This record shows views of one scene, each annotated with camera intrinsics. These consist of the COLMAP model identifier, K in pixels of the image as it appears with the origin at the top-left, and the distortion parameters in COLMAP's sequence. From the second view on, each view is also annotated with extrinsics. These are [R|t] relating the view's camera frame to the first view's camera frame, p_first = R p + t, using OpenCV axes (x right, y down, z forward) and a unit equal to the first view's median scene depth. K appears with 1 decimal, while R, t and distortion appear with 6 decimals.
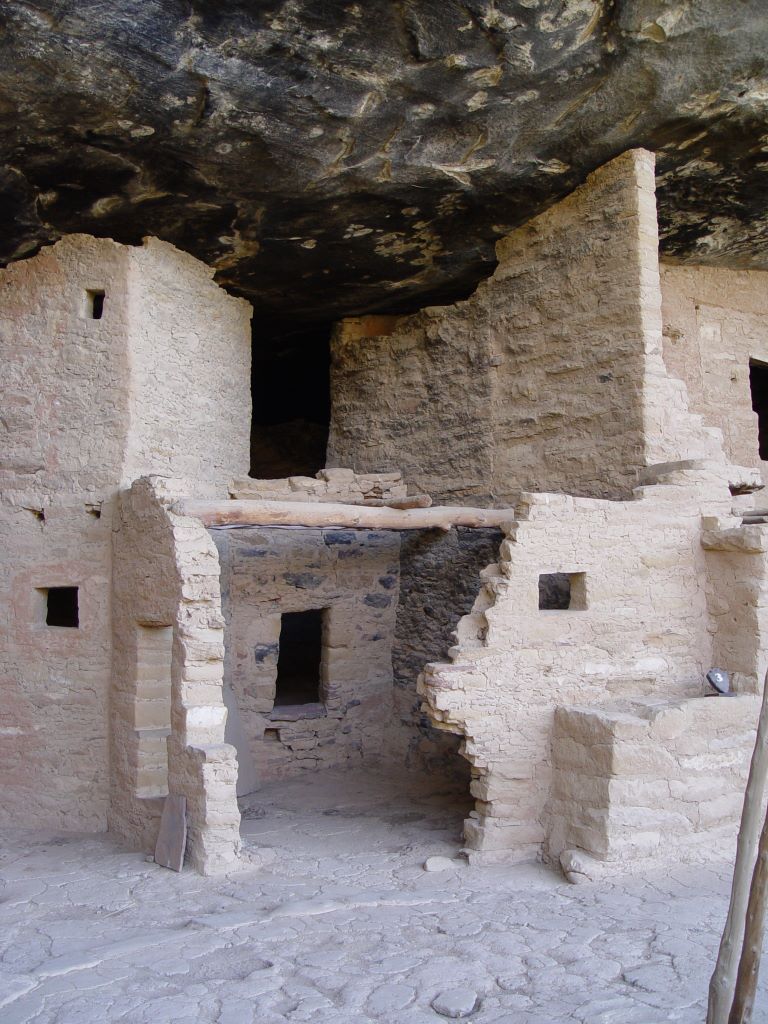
lens RADIAL K [[1144.0, 0, 363.5], [0, 1144.0, 509.1], [0, 0, 1]] dist [-0.209449, 0.275592]
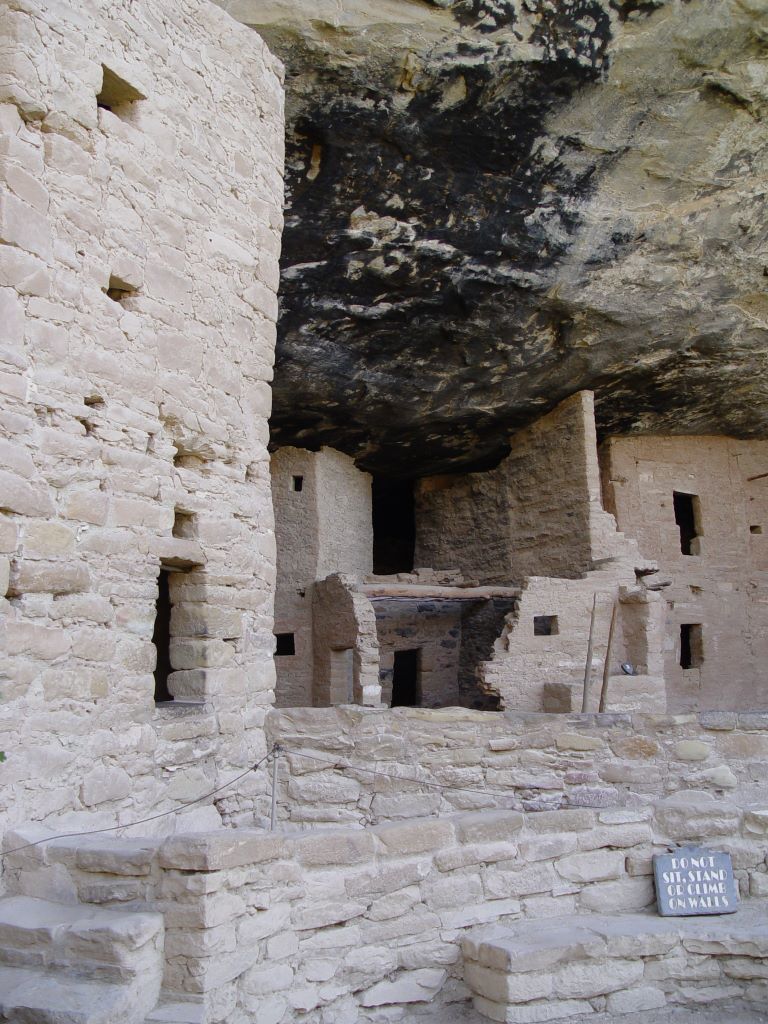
lens RADIAL K [[1144.0, 0, 363.5], [0, 1144.0, 509.1], [0, 0, 1]] dist [-0.209449, 0.275592]
pose [[0.999041, -0.028065, -0.033616, -0.063828], [0.024894, 0.995514, -0.091278, 0.038072], [0.036027, 0.090353, 0.995258, -0.891268]]
